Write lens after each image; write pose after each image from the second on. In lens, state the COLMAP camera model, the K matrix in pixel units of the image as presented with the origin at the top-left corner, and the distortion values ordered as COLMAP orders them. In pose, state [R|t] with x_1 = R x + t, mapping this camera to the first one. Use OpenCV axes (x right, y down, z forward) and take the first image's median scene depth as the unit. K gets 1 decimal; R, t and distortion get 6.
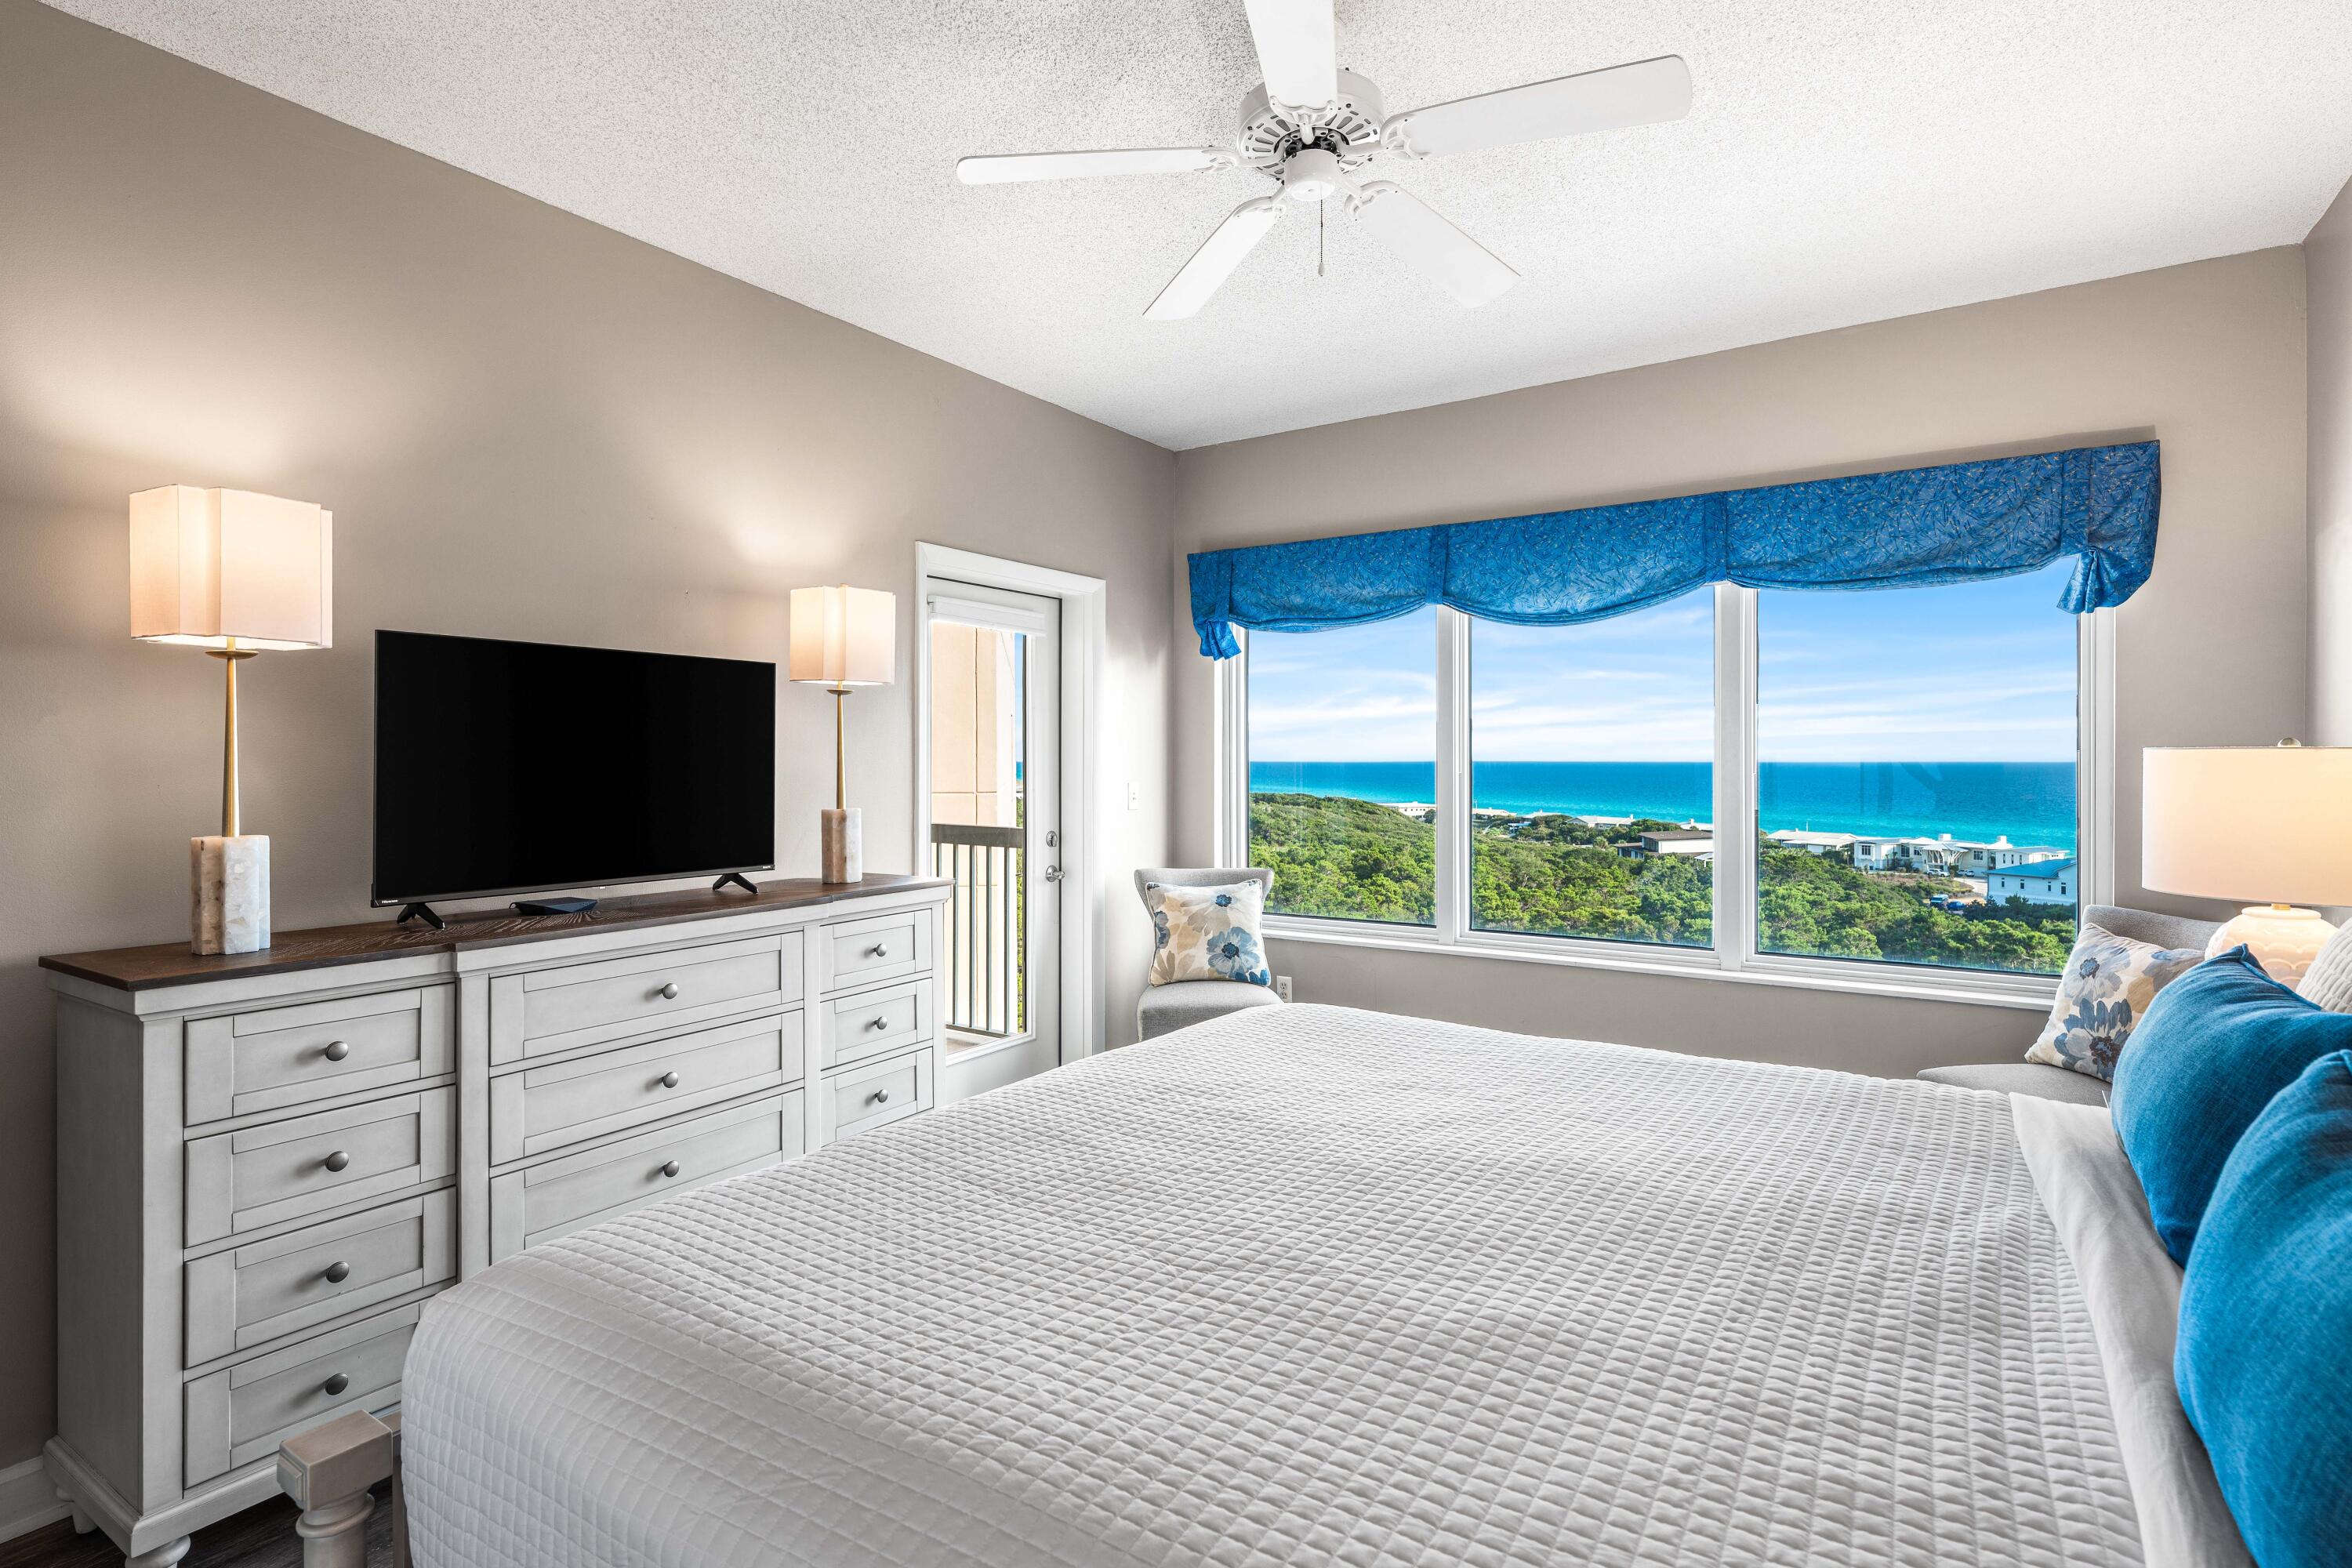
lens RADIAL K [[1165.1, 0, 1176.7], [0, 1165.1, 767.8], [0, 0, 1]] dist [-0.012683, 0.000300]
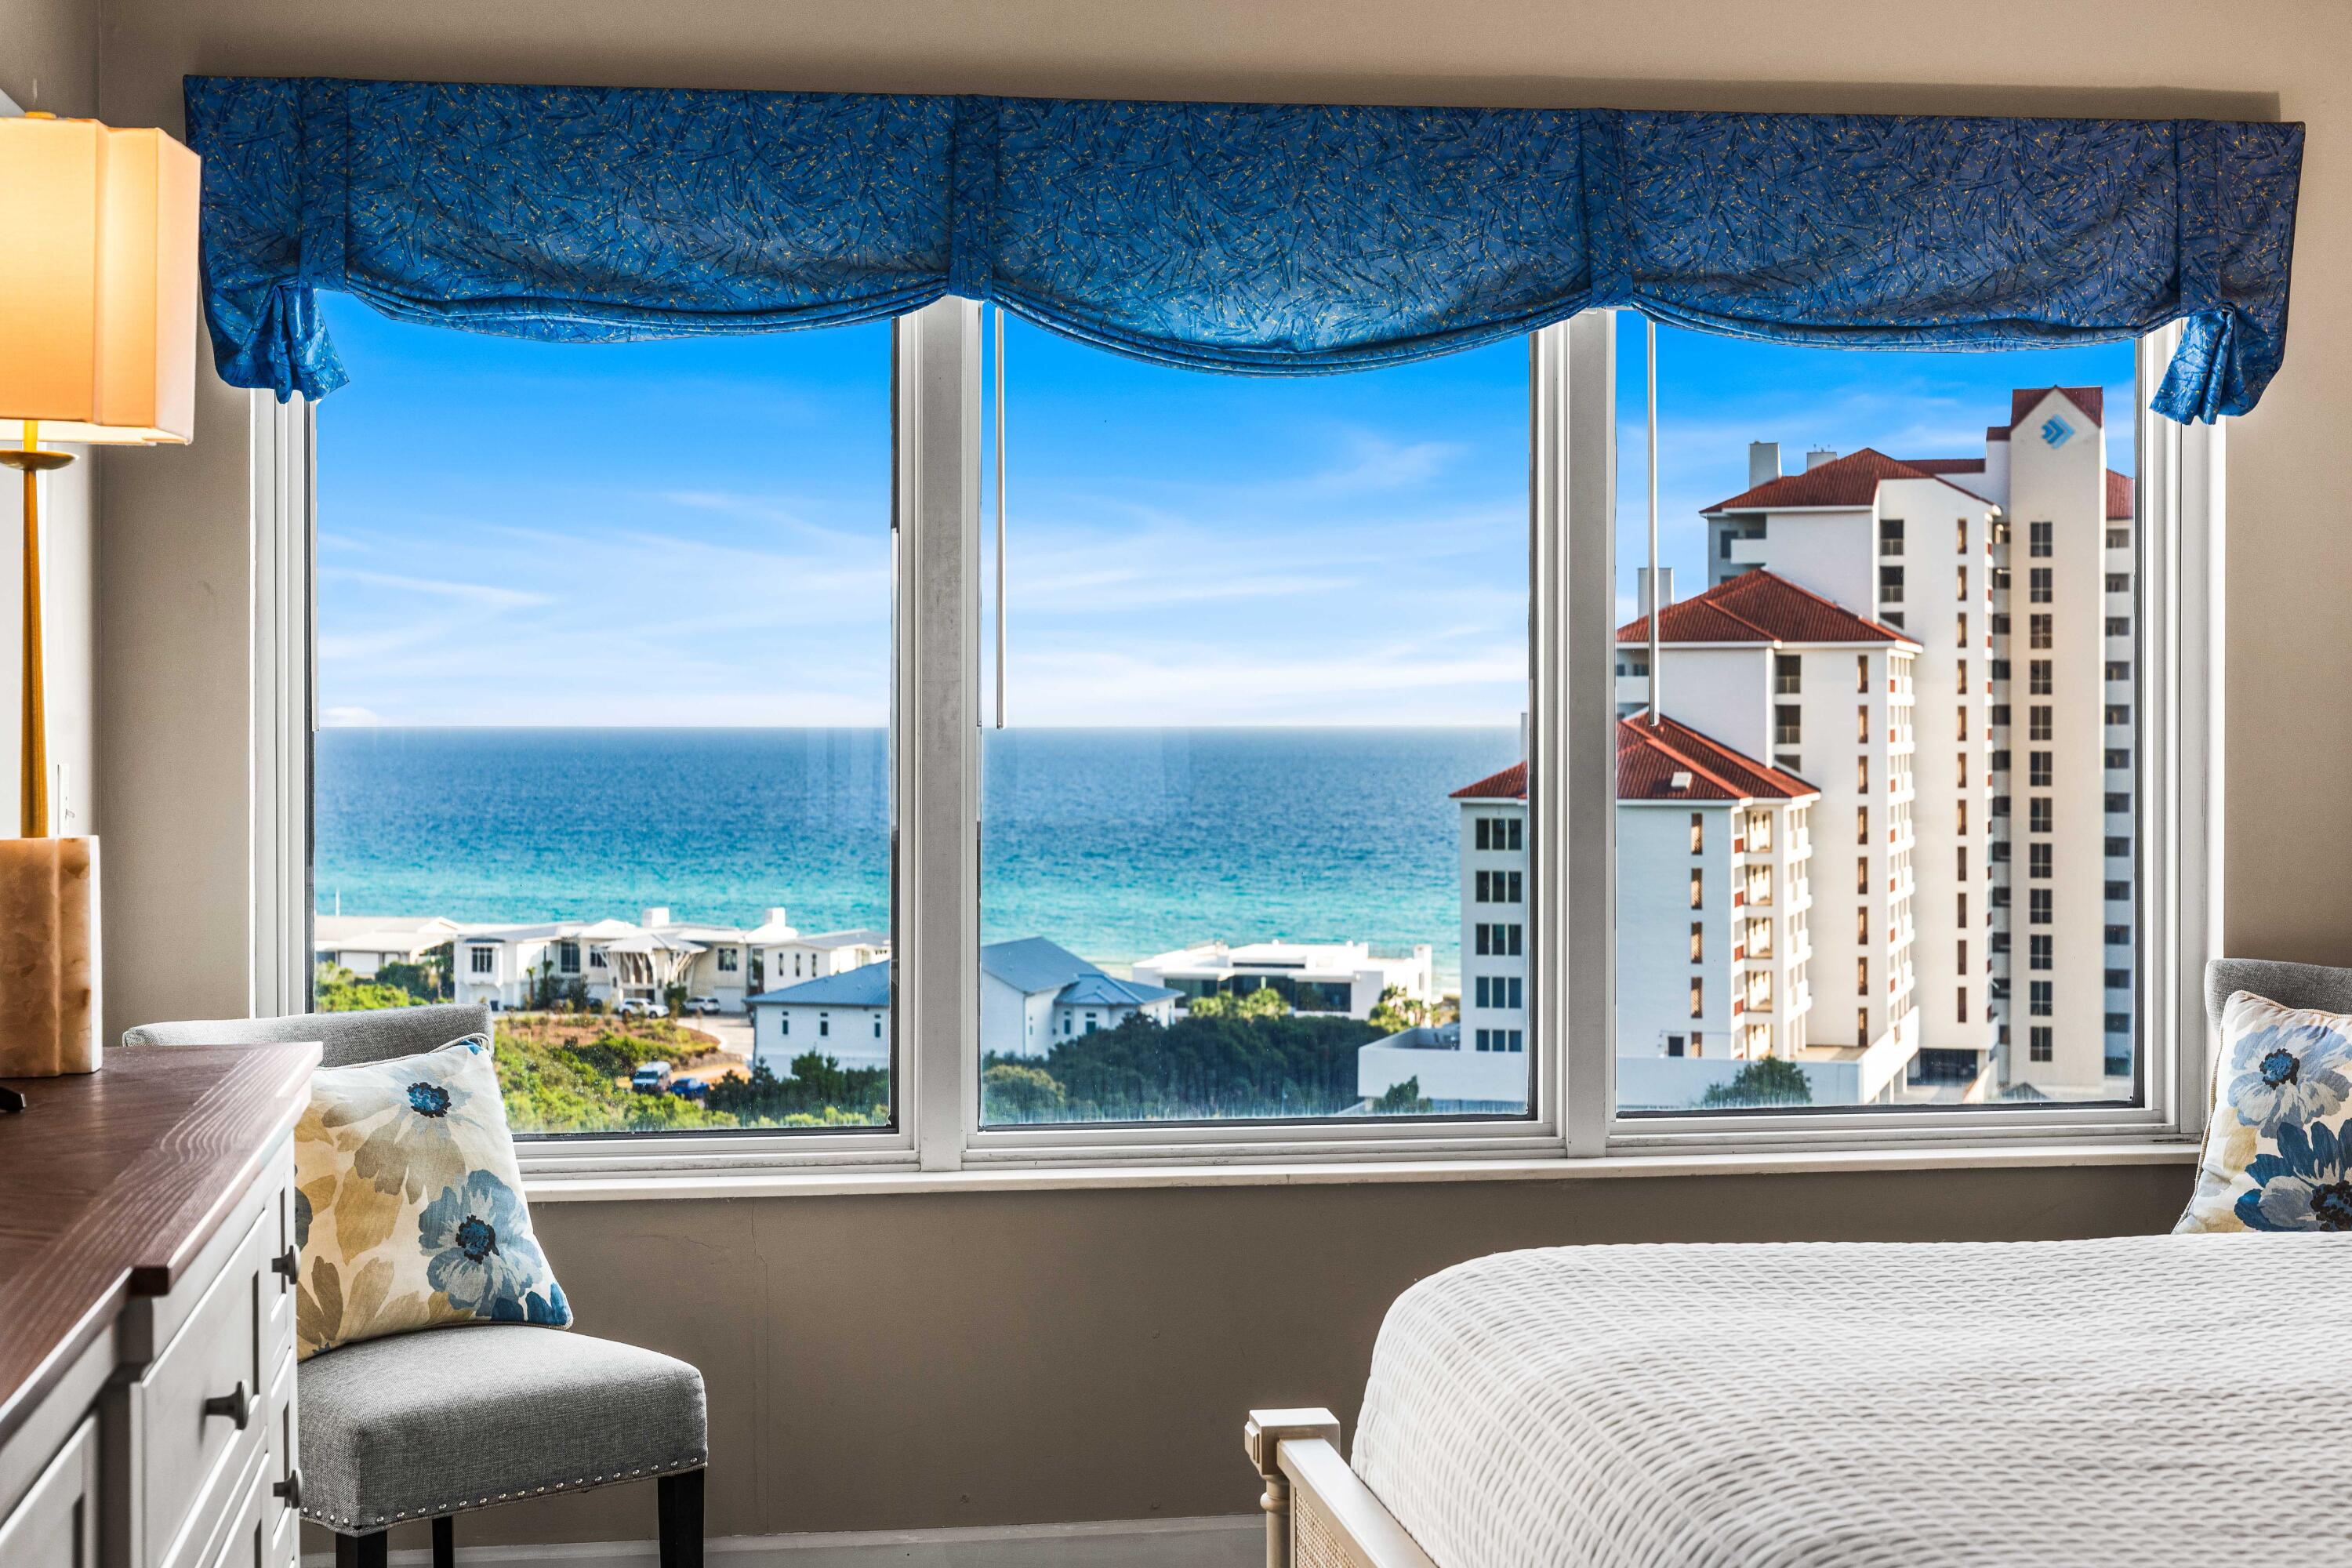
lens RADIAL K [[3502.7, 0, 1173.1], [0, 3502.7, 781.4], [0, 0, 1]] dist [0.002558, 0.000000]
pose [[0.738226, -0.013314, 0.674422, -0.508679], [0.006830, 0.999901, 0.012263, 0.007900], [-0.674519, -0.004447, 0.738244, 0.081436]]
